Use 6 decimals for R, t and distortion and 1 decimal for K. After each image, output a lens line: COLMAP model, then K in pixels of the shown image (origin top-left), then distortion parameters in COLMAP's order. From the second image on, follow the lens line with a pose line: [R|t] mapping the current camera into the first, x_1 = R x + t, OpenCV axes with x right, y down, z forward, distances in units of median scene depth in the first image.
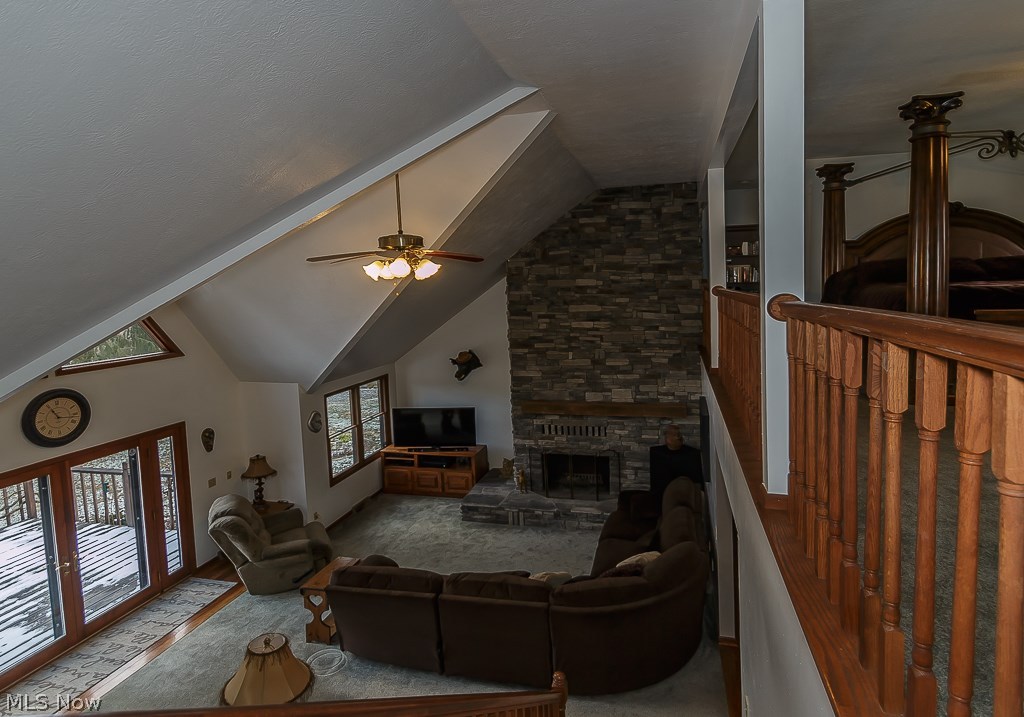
lens RADIAL K [[581.1, 0, 518.1], [0, 581.1, 357.9], [0, 0, 1]] dist [0.006121, -0.003904]
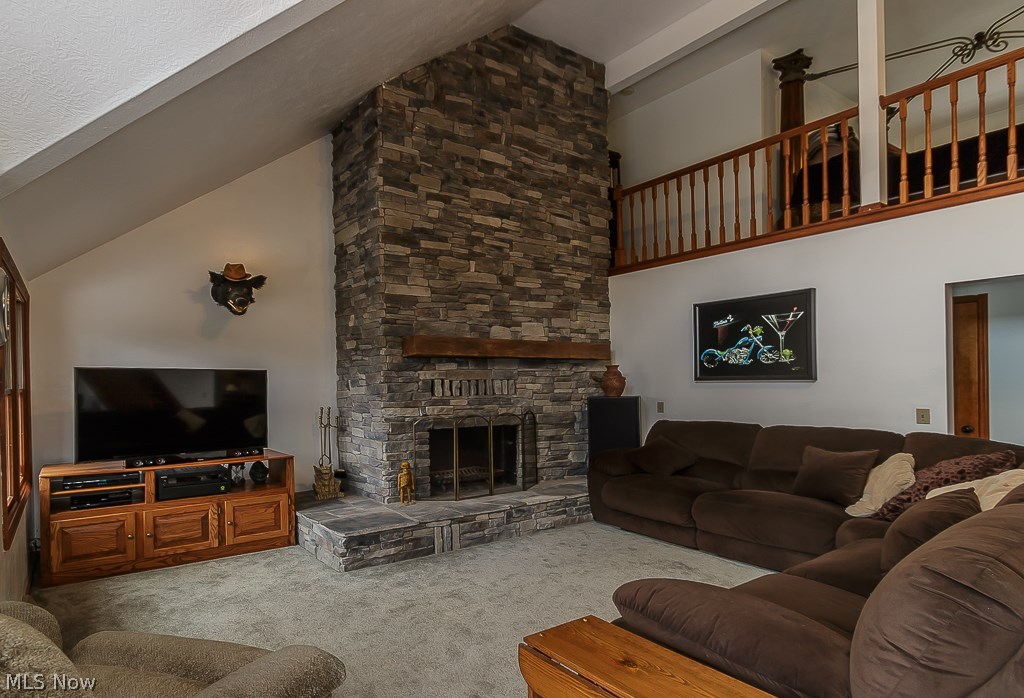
lens RADIAL K [[581.1, 0, 478.2], [0, 581.1, 387.1], [0, 0, 1]] dist [0.006121, -0.003904]
pose [[0.661242, 0.007208, 0.750138, -0.385944], [0.081270, 0.993380, -0.081185, 0.181105], [-0.745758, 0.114647, 0.656278, 0.602879]]
